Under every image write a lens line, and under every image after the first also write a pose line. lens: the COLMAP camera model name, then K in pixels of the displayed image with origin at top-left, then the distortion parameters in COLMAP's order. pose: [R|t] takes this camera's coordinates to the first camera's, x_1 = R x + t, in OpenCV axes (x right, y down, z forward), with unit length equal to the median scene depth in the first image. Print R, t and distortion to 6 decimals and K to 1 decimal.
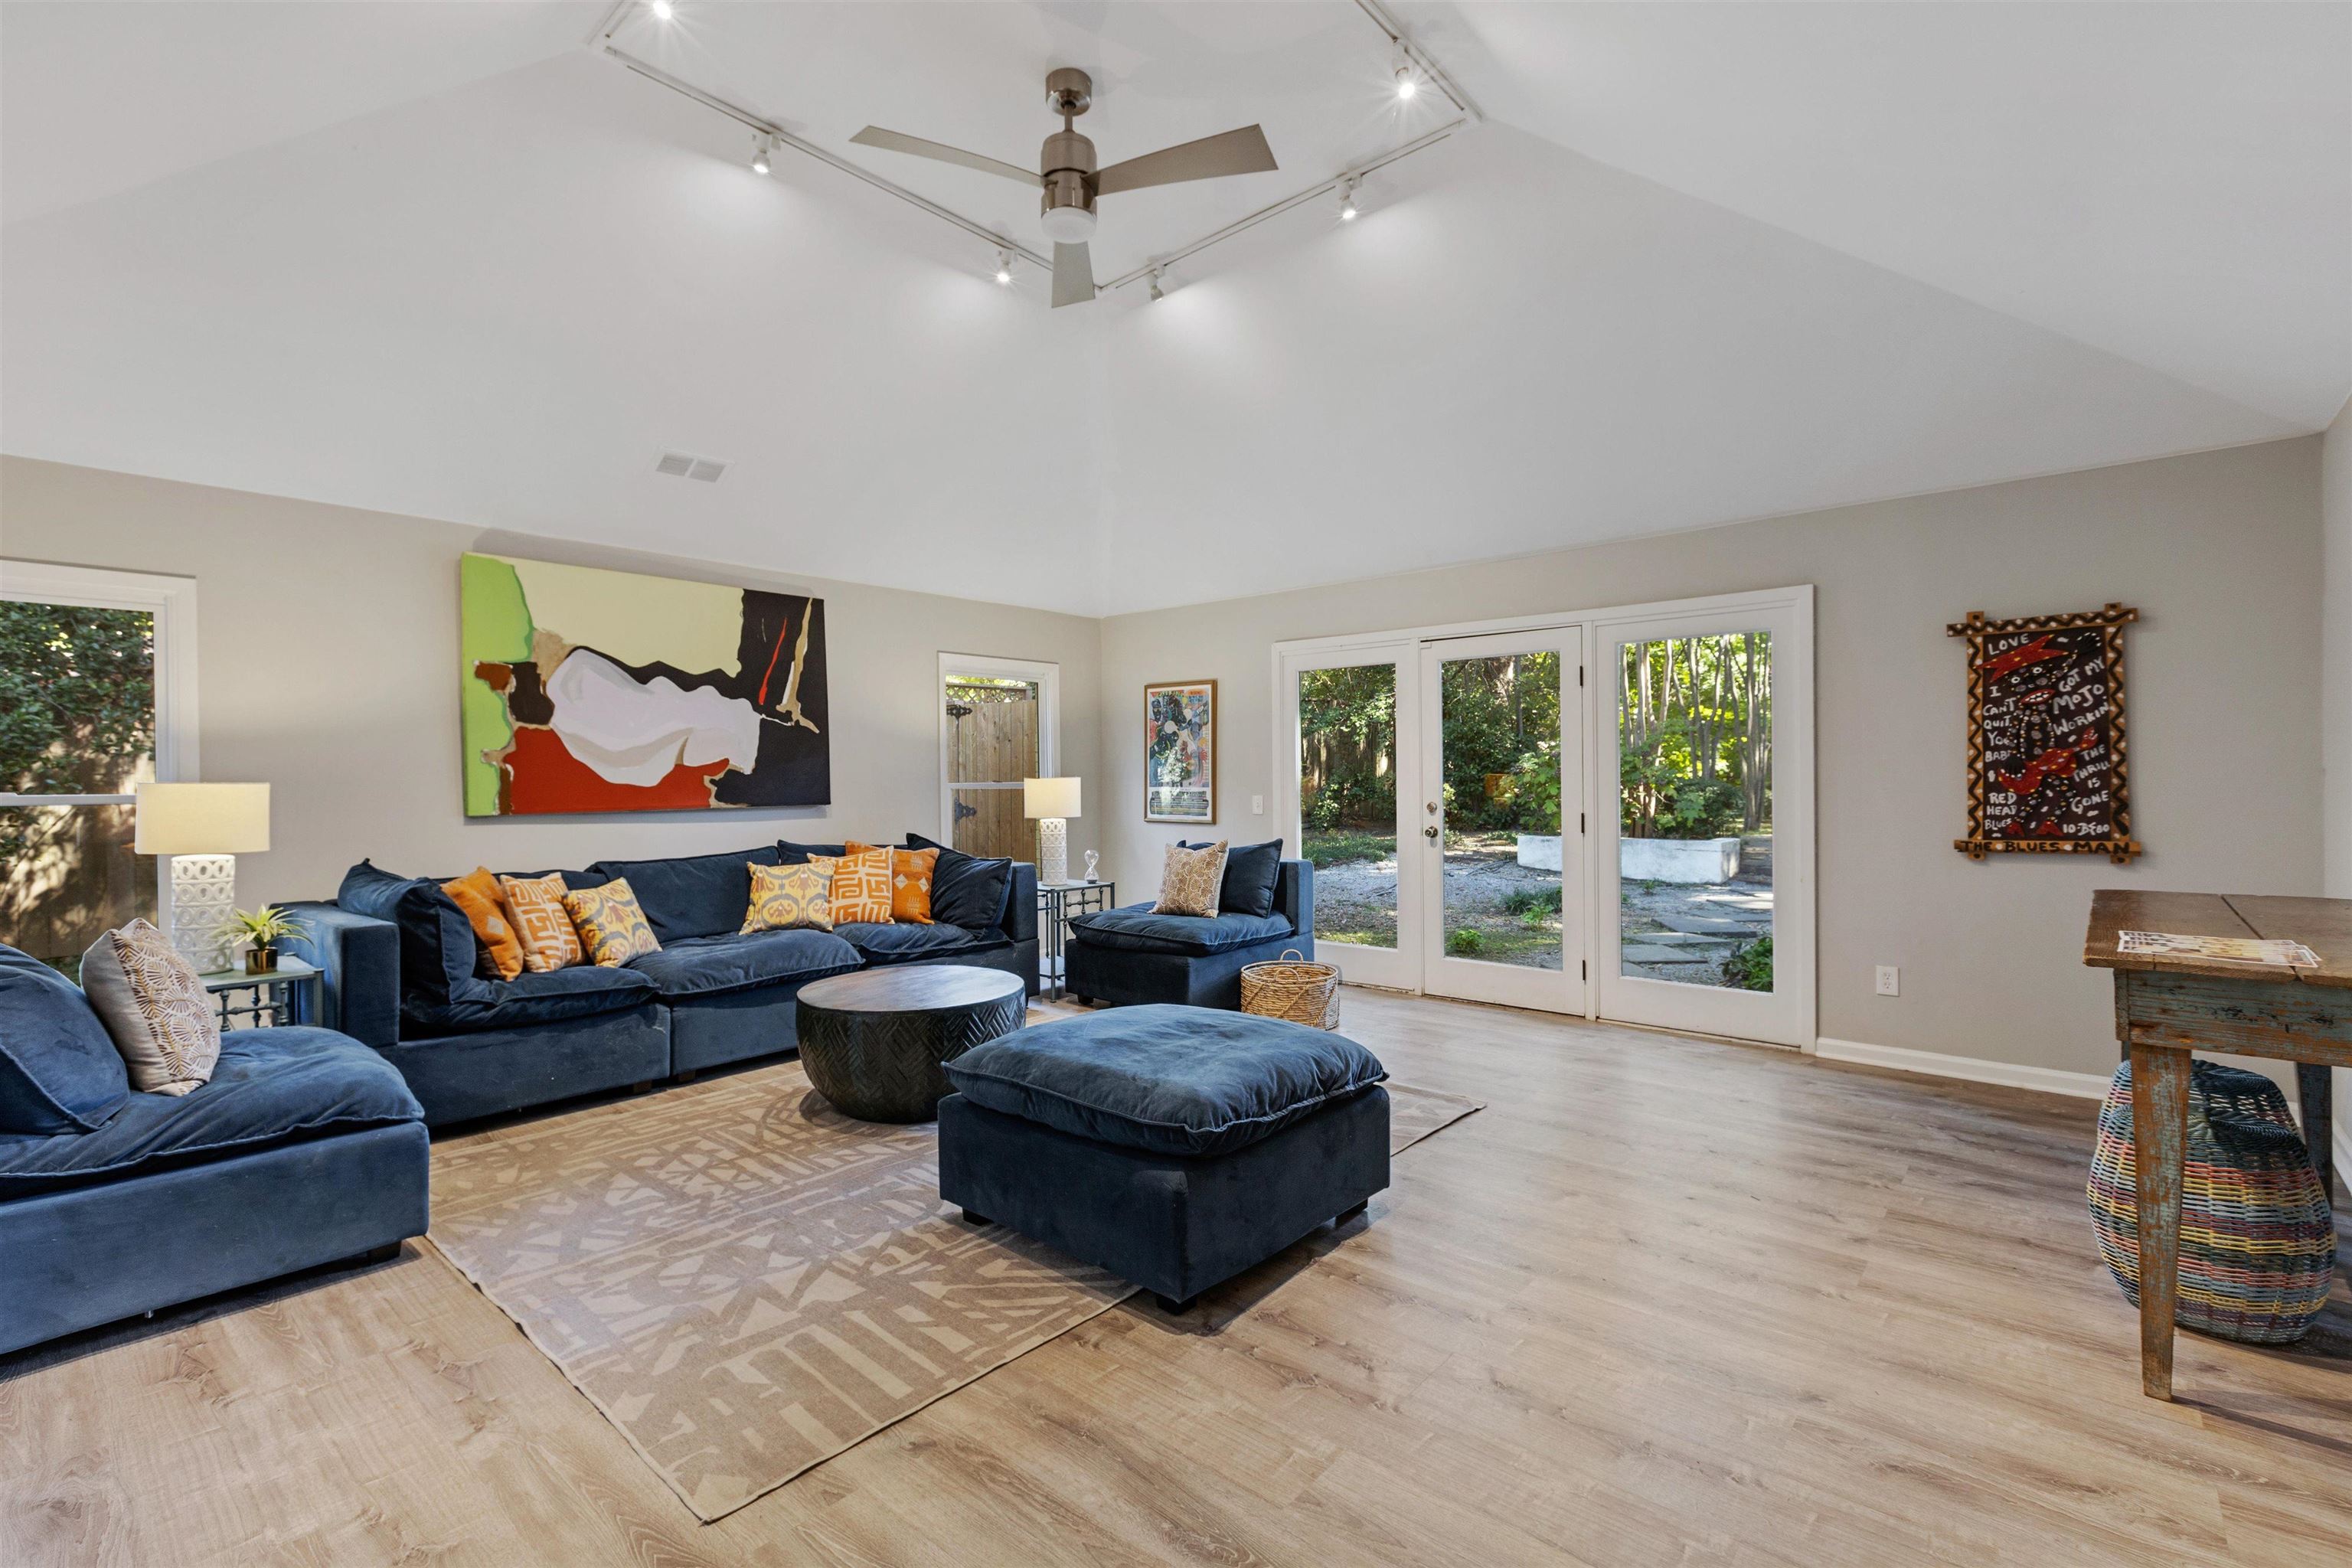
lens RADIAL K [[1056.6, 0, 1173.5], [0, 1056.6, 782.9], [0, 0, 1]] dist [0.002028, 0.000480]
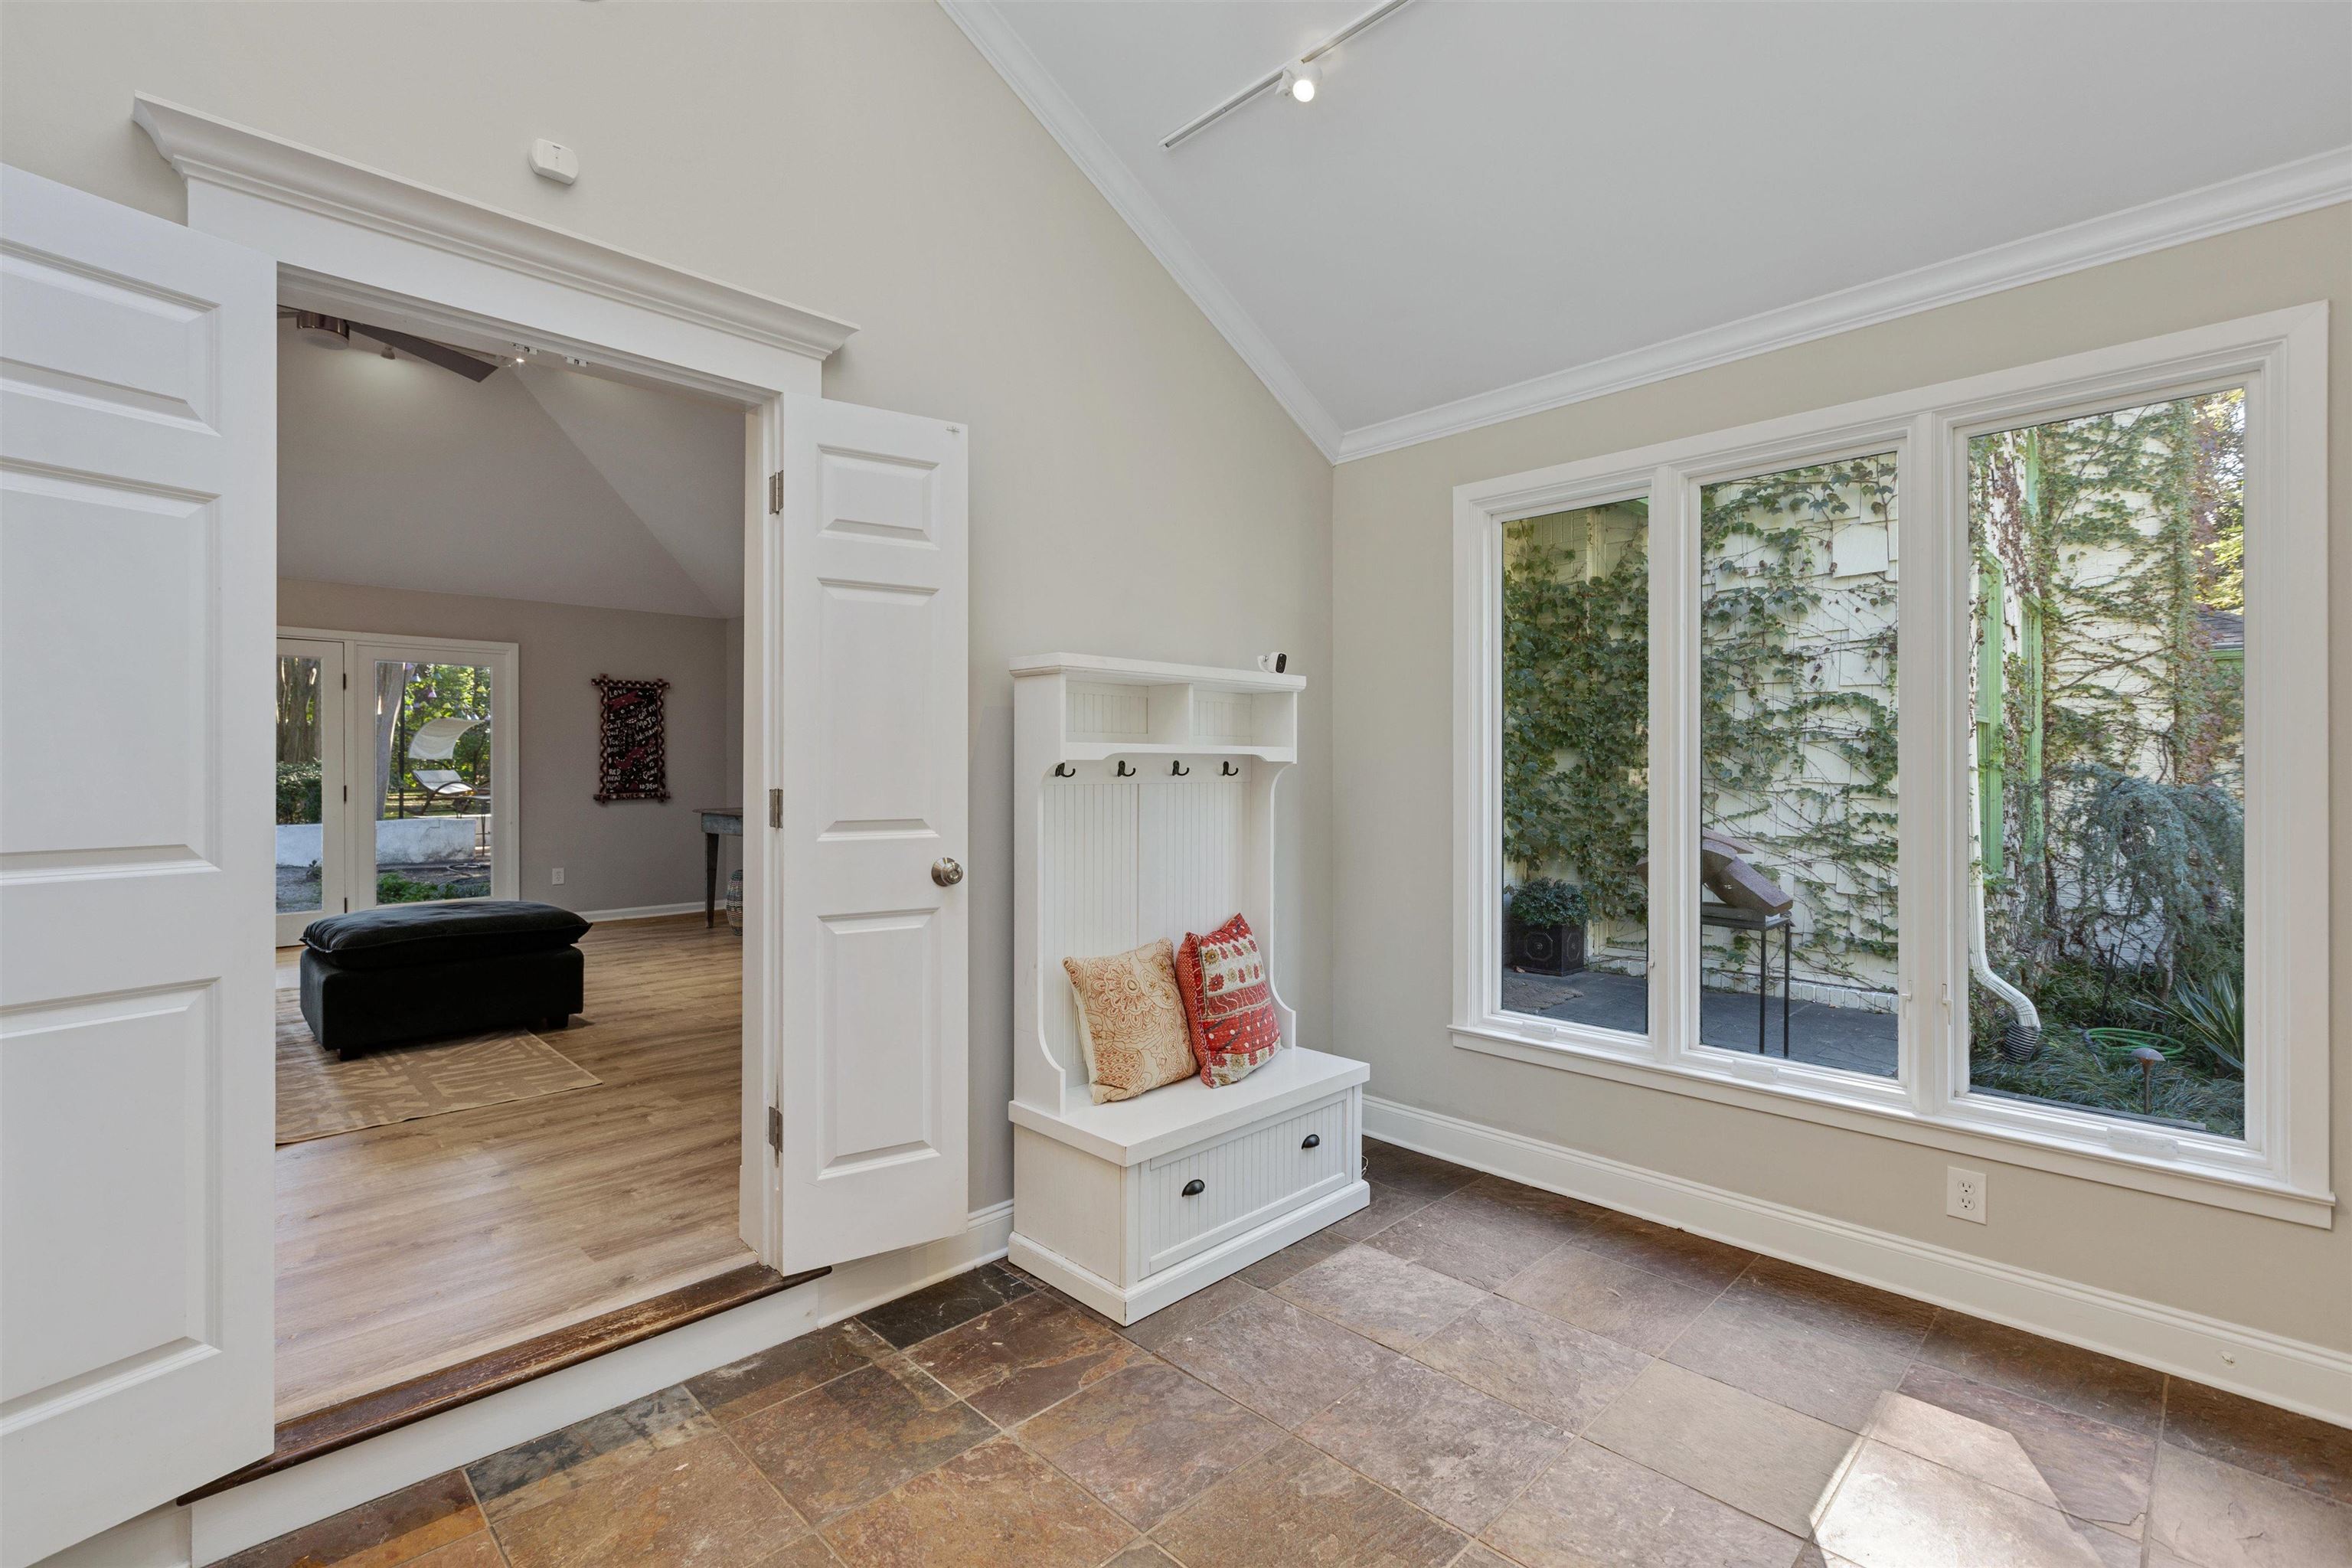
lens RADIAL K [[1056.6, 0, 1173.9], [0, 1056.6, 775.6], [0, 0, 1]] dist [0.002028, 0.000480]
pose [[0.058510, 0.000814, 0.998287, -1.139808], [0.007257, 0.999973, -0.001241, 0.032494], [-0.998260, 0.007317, 0.058502, -0.138410]]
